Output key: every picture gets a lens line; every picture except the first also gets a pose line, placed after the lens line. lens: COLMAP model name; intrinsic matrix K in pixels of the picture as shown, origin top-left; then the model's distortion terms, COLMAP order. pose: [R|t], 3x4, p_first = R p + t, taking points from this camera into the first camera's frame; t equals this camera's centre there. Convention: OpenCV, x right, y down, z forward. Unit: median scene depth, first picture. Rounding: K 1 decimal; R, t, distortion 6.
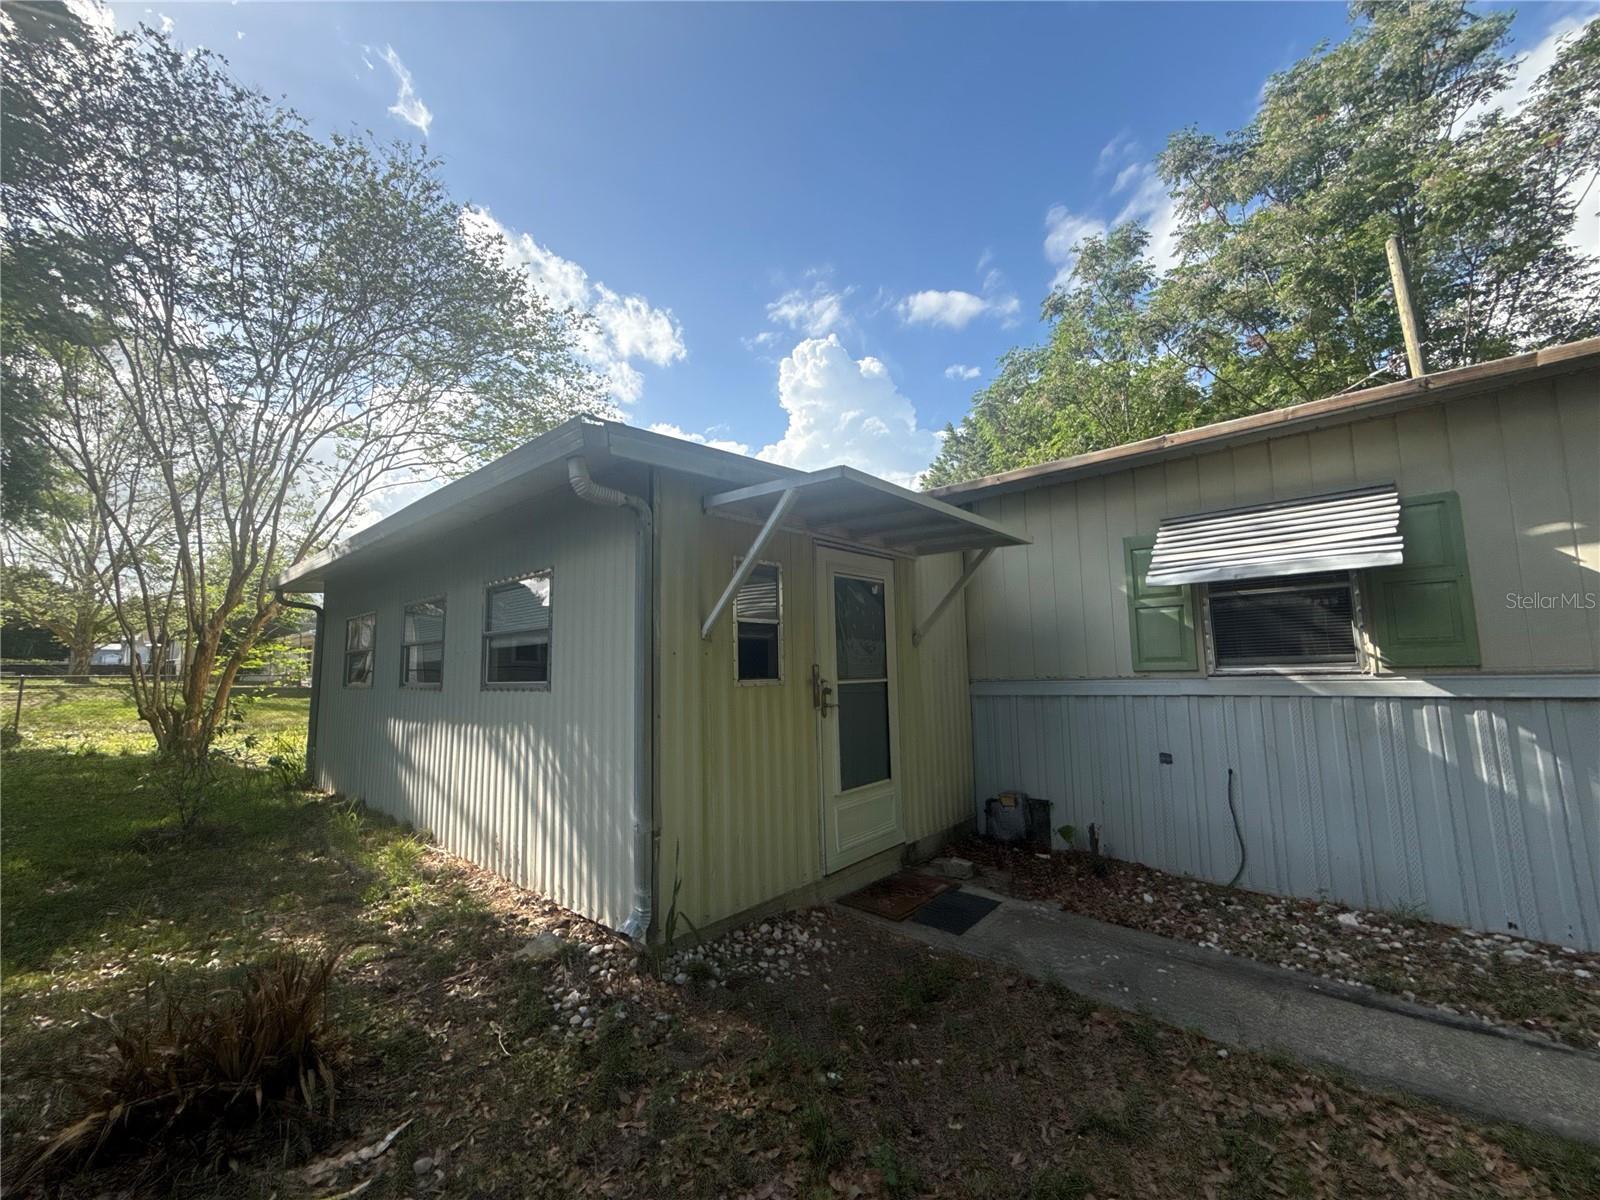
lens RADIAL K [[630.6, 0, 789.7], [0, 630.6, 593.6], [0, 0, 1]] dist [0.000895, 0.000386]
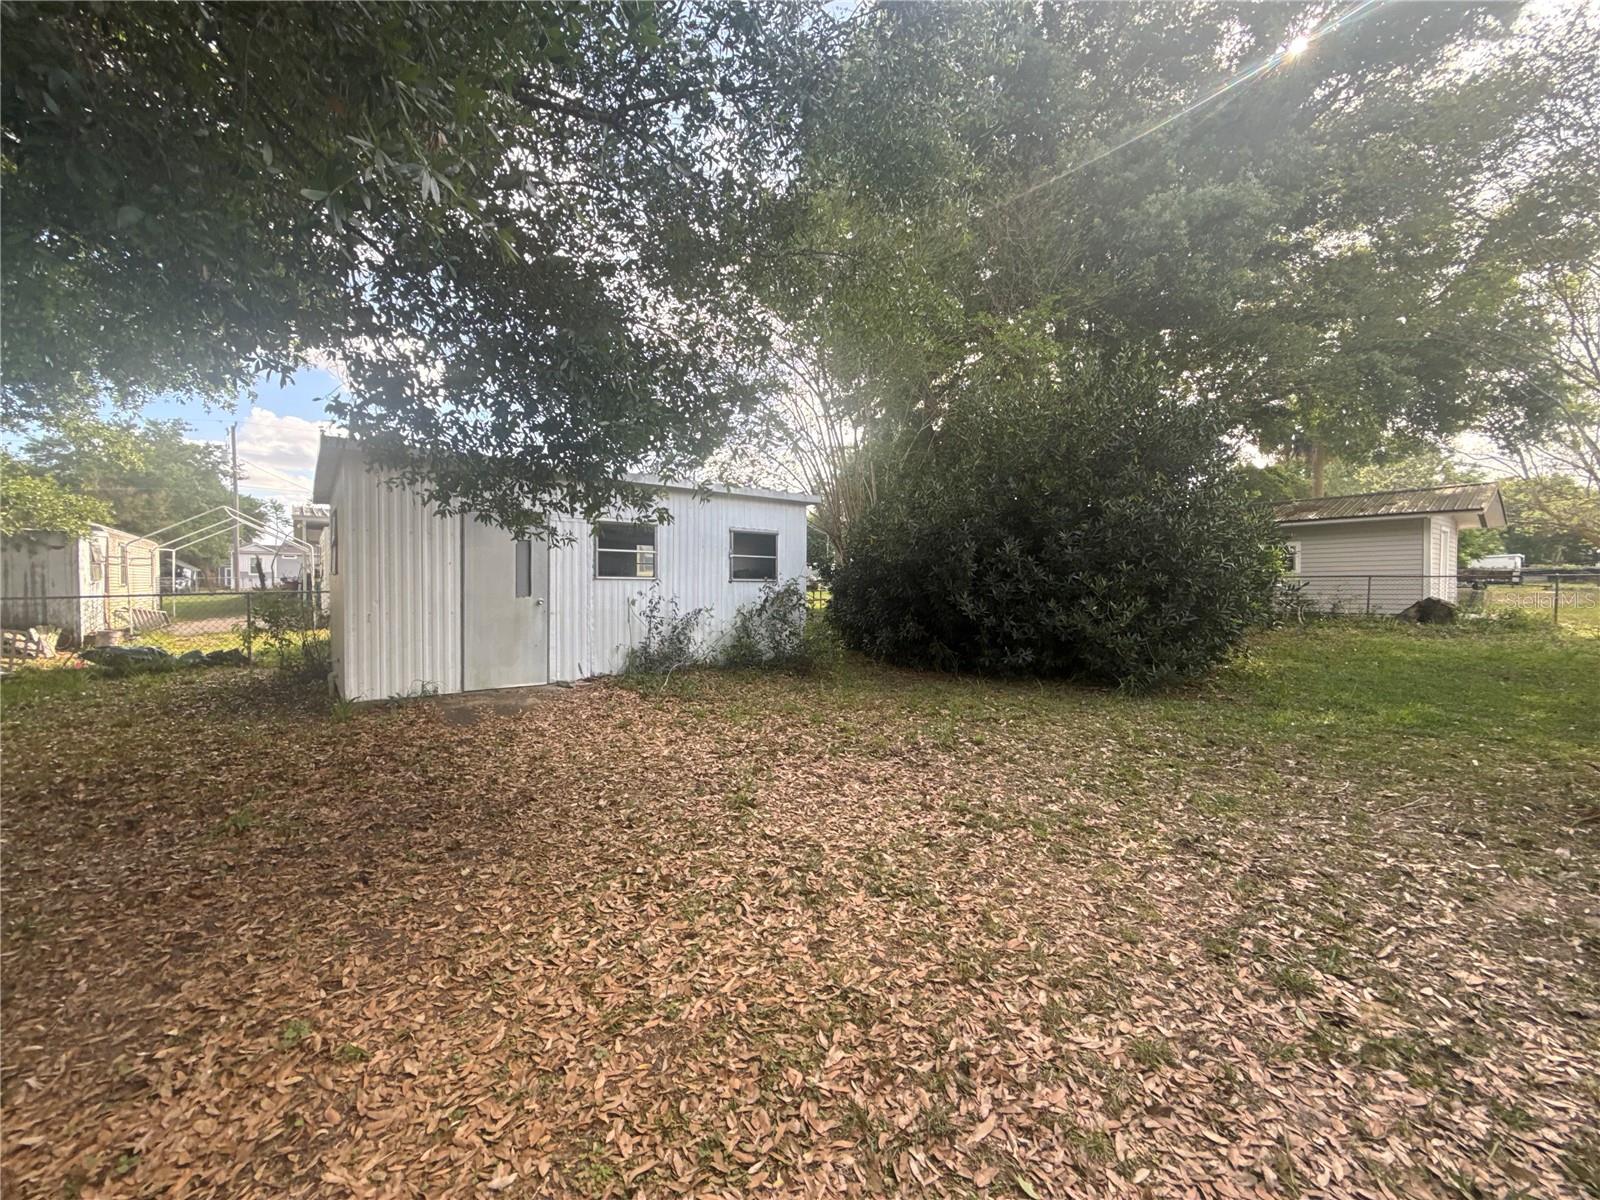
lens RADIAL K [[630.6, 0, 789.0], [0, 630.6, 598.6], [0, 0, 1]] dist [0.000895, 0.000386]
pose [[-0.184690, 0.031079, -0.982305, 0.206070], [0.119592, 0.992783, 0.008926, -0.004580], [0.975493, -0.115827, -0.187074, -0.190317]]
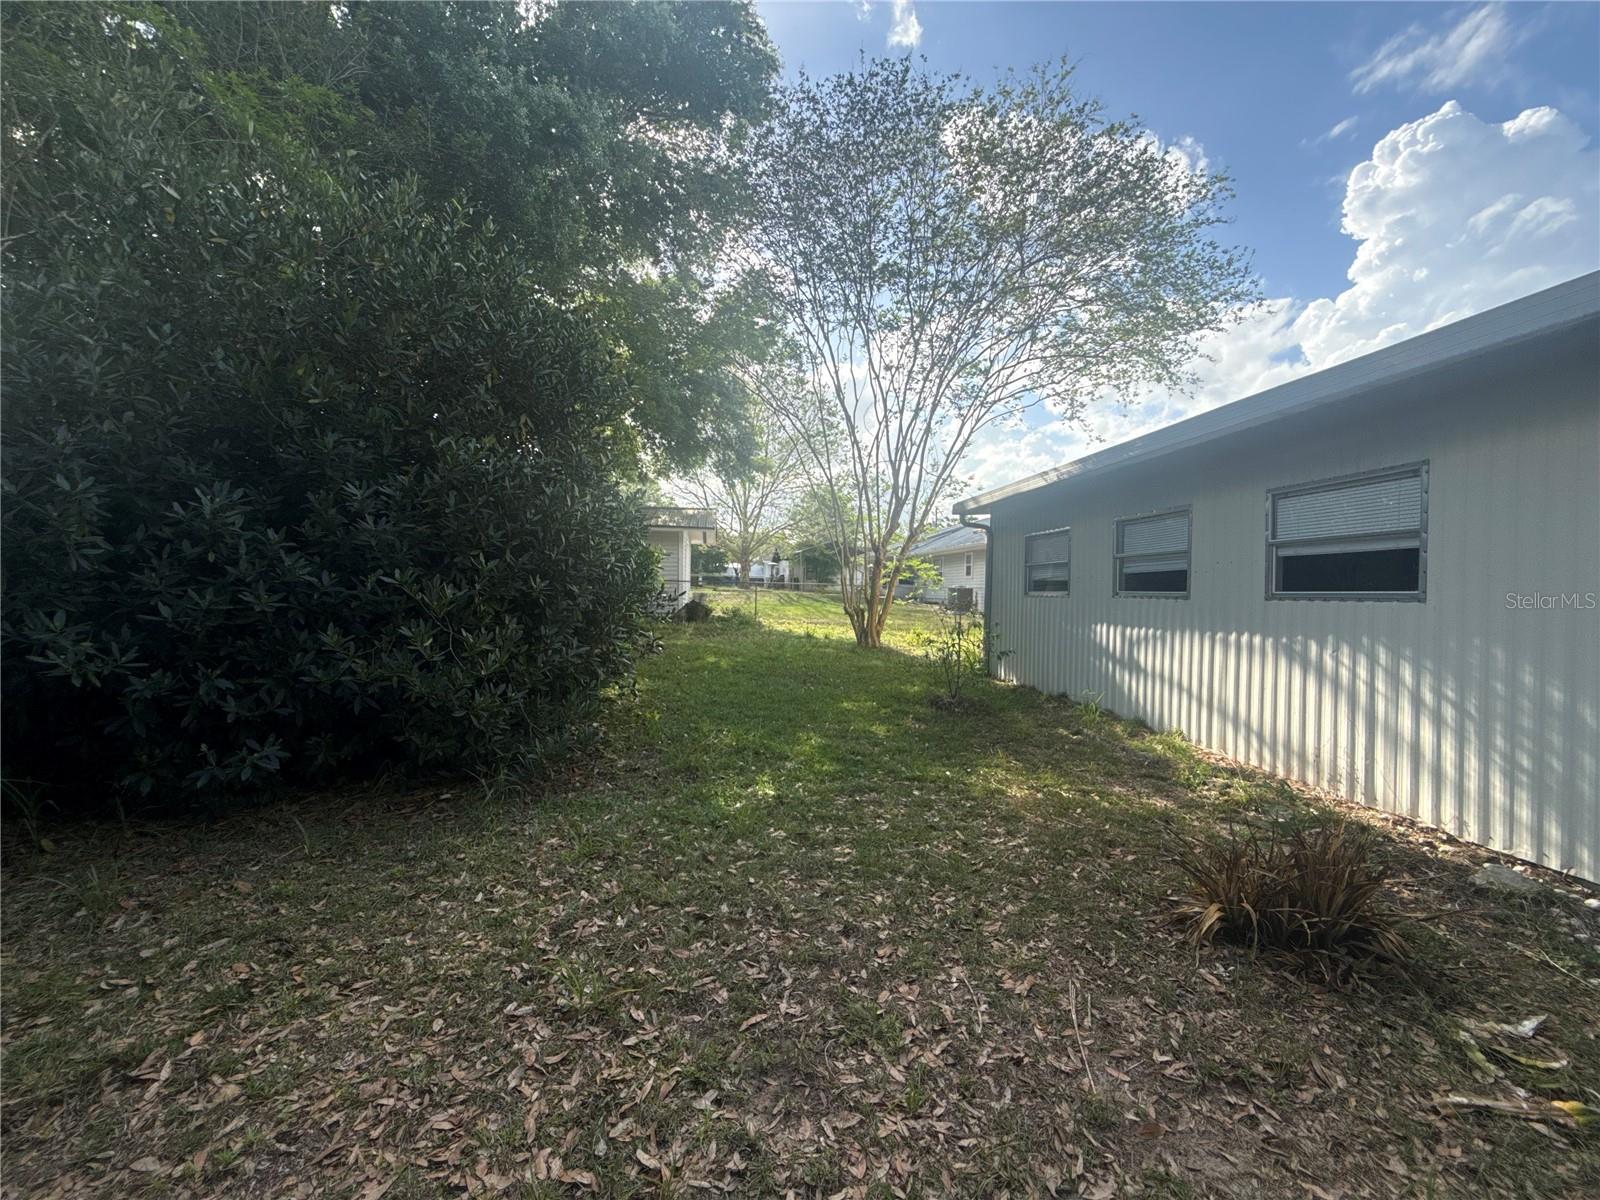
lens RADIAL K [[630.6, 0, 788.7], [0, 630.6, 600.2], [0, 0, 1]] dist [0.000895, 0.000386]
pose [[0.756865, 0.033331, -0.652721, -0.219046], [0.054824, 0.991941, 0.114225, 0.001036], [0.651268, -0.122238, 0.748938, -0.110645]]
